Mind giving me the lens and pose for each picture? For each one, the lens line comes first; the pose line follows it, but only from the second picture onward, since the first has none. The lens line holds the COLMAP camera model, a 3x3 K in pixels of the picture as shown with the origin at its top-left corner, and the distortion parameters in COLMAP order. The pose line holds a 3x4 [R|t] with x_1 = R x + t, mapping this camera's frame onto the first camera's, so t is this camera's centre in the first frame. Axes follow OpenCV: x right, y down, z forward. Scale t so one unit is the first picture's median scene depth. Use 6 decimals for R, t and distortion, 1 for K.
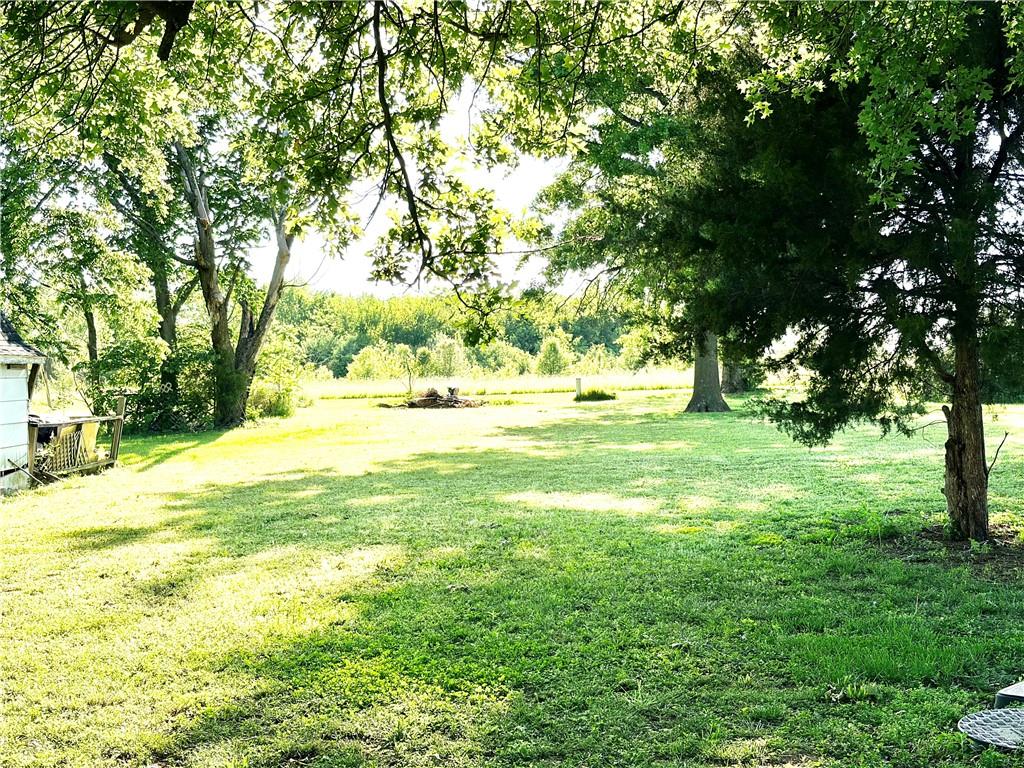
lens RADIAL K [[1566.2, 0, 512.7], [0, 1566.2, 384.6], [0, 0, 1]] dist [-0.003926, 0.000000]
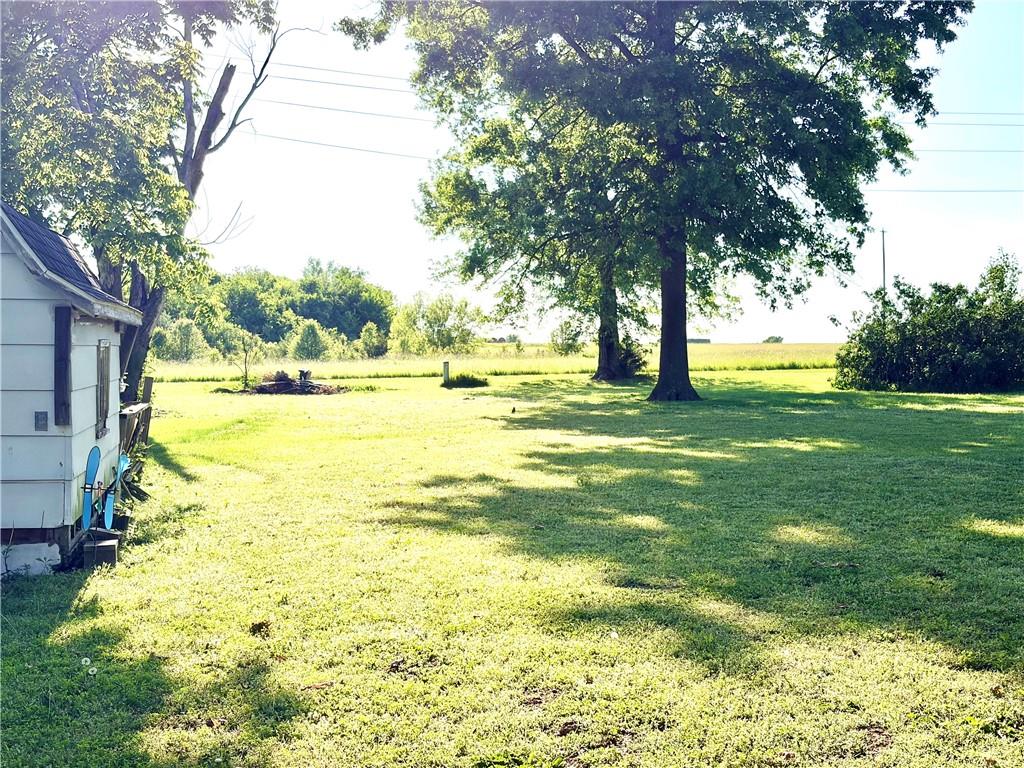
lens RADIAL K [[1566.2, 0, 511.2], [0, 1566.2, 383.7], [0, 0, 1]] dist [-0.003926, 0.000000]
pose [[0.975738, 0.007484, 0.218811, -0.117770], [-0.009210, 0.999934, 0.006870, 0.002073], [-0.218746, -0.008718, 0.975743, 0.120774]]
